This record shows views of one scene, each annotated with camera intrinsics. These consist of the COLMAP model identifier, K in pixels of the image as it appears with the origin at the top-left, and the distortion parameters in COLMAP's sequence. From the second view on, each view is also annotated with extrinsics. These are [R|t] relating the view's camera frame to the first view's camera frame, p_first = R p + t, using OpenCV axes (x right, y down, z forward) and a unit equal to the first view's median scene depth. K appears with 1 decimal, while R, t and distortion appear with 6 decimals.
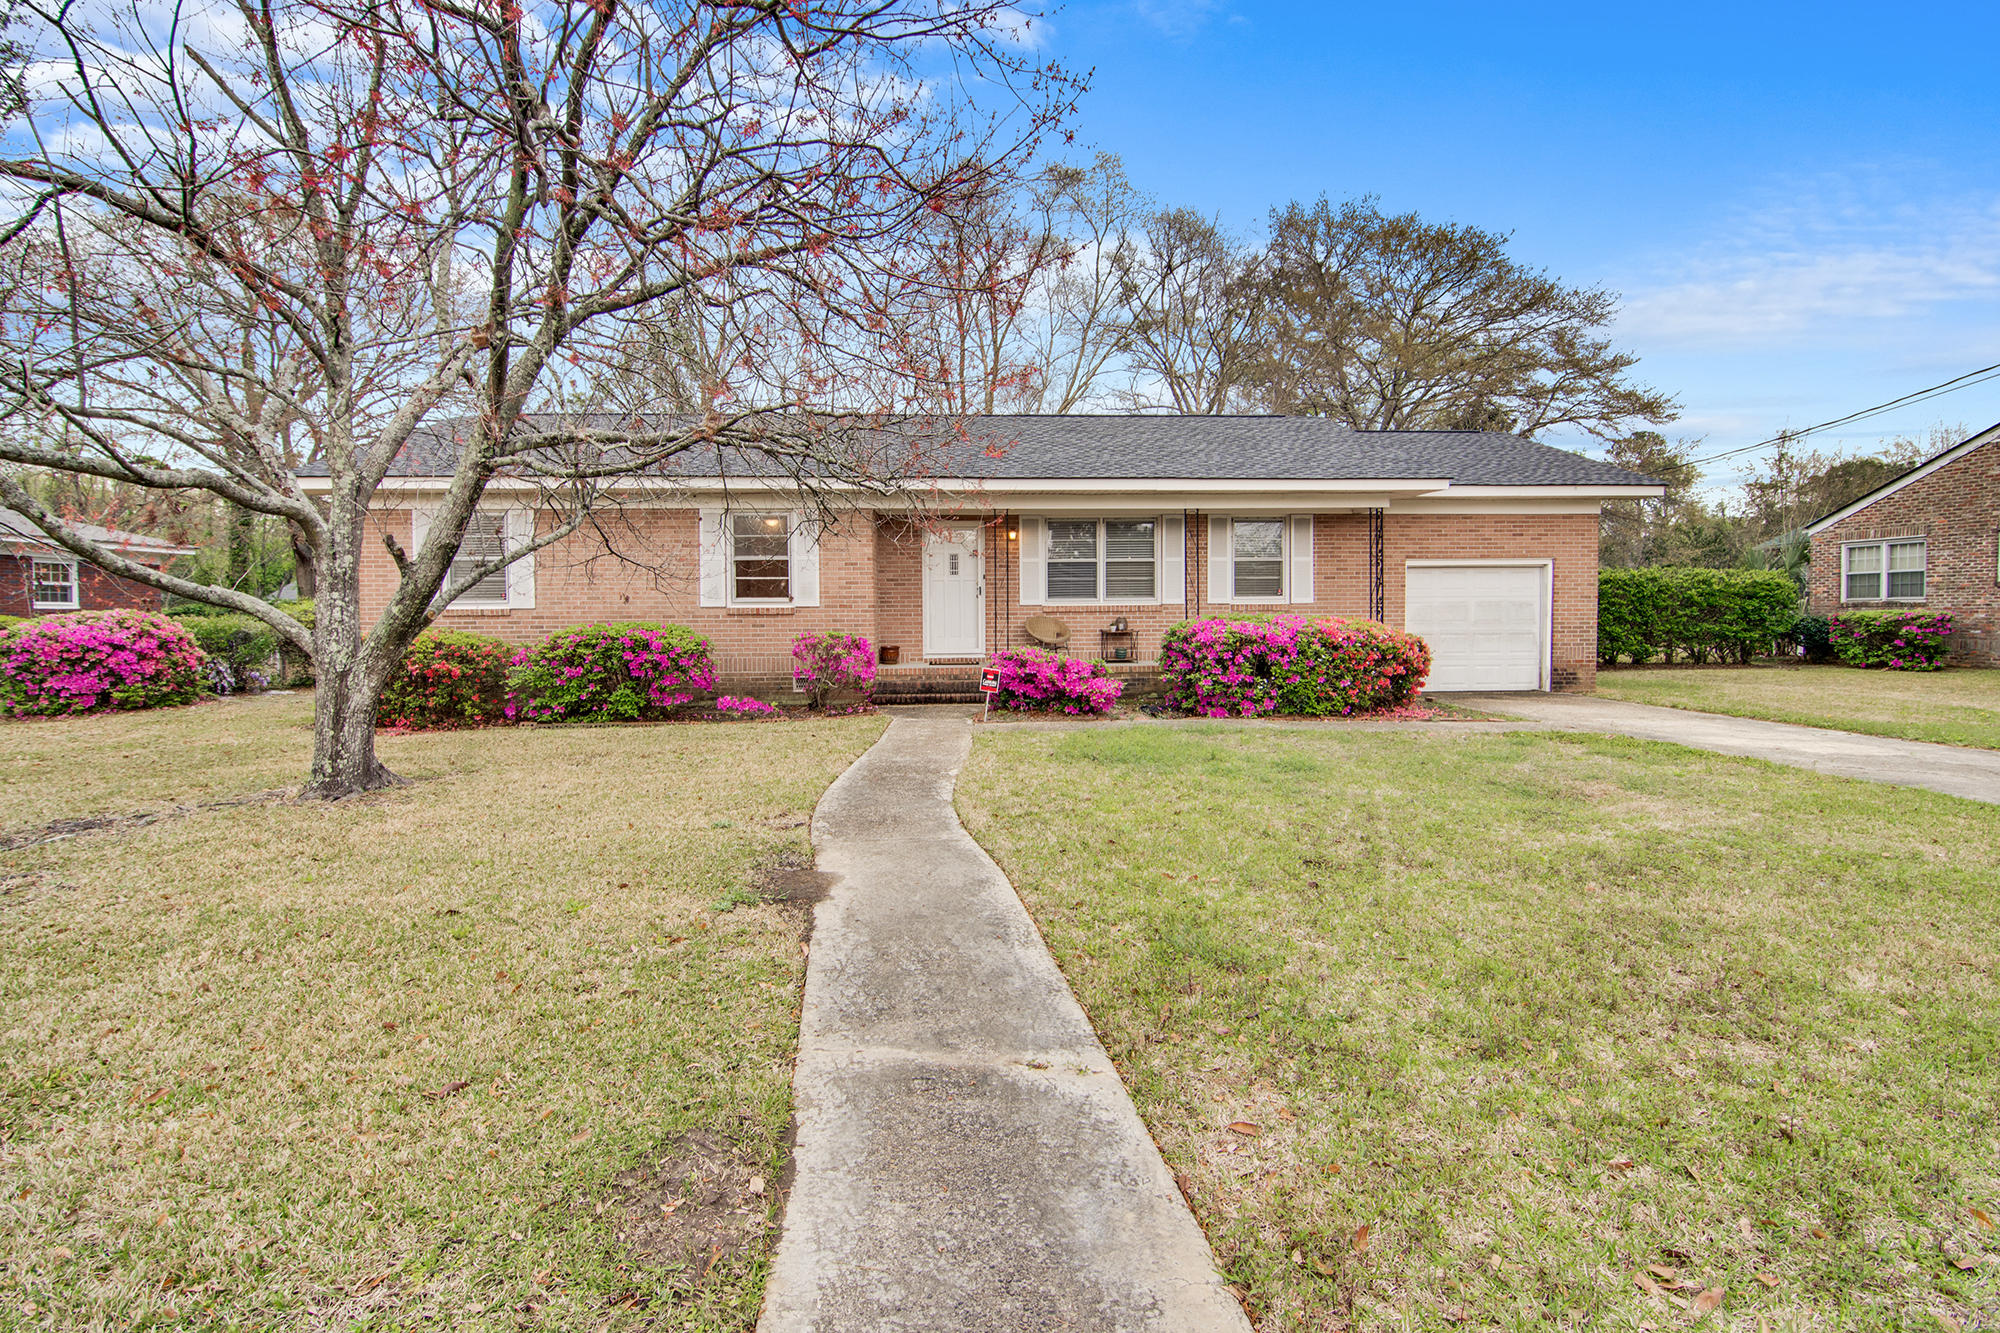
lens RADIAL K [[895.4, 0, 1043.1], [0, 895.4, 646.5], [0, 0, 1]] dist [-0.011243, 0.000019]
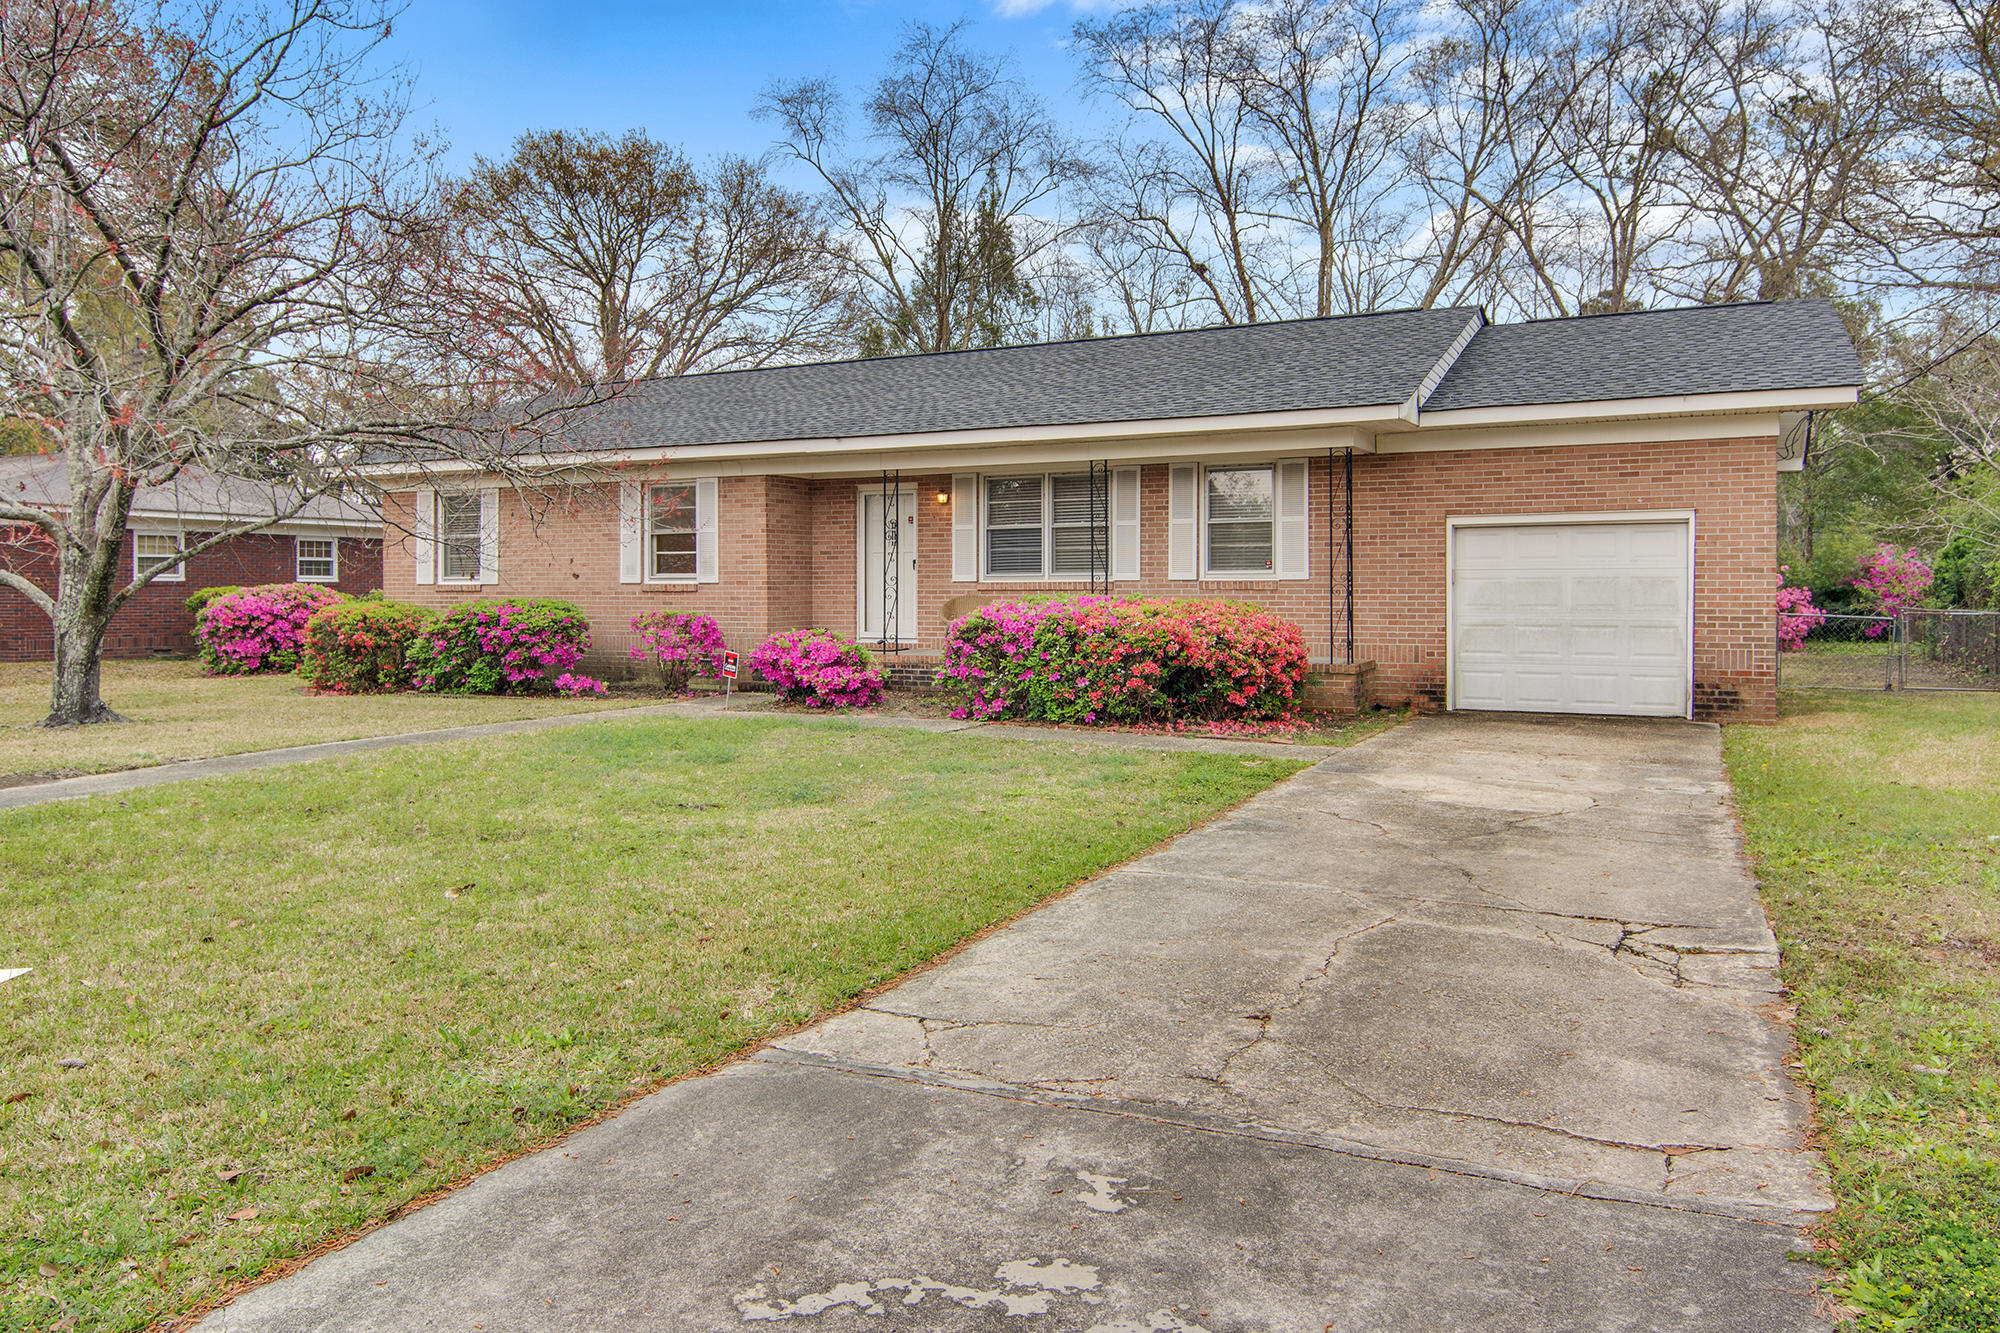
lens RADIAL K [[1330.0, 0, 1108.2], [0, 1330.0, 588.2], [0, 0, 1]] dist [0.002512, -0.002644]
pose [[0.888343, 0.004356, -0.459159, 0.661232], [-0.021249, 0.999274, -0.031631, -0.004358], [0.458688, 0.037856, 0.887791, -0.028661]]
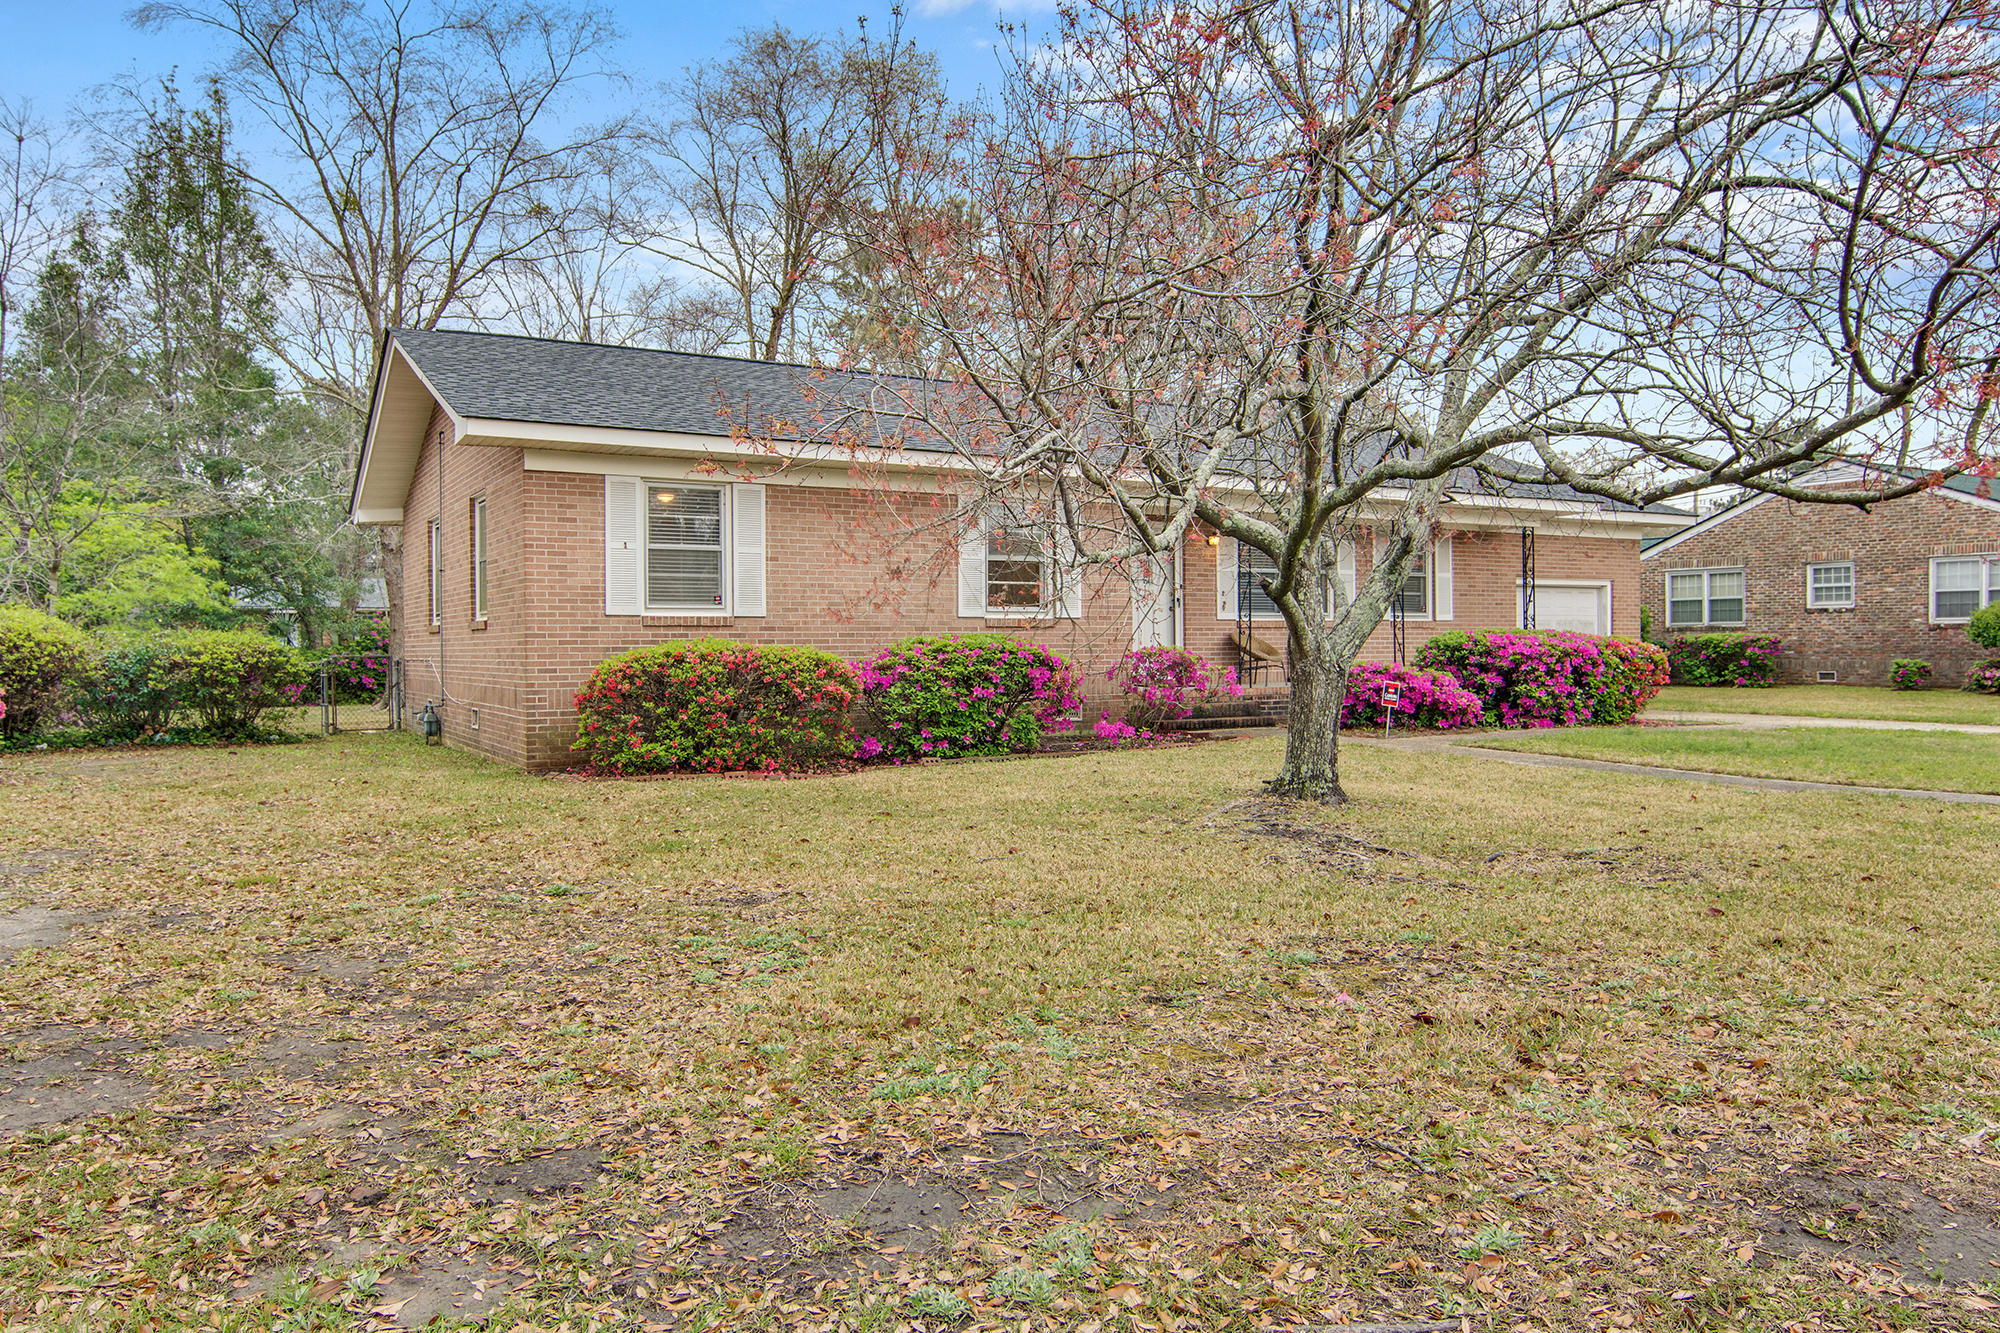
lens RADIAL K [[1330.0, 0, 1108.2], [0, 1330.0, 588.2], [0, 0, 1]] dist [0.002512, -0.002644]
pose [[0.869584, 0.021798, 0.493304, -0.756958], [0.017163, 0.997087, -0.074314, 0.017919], [-0.493487, 0.073089, 0.866677, -0.077532]]
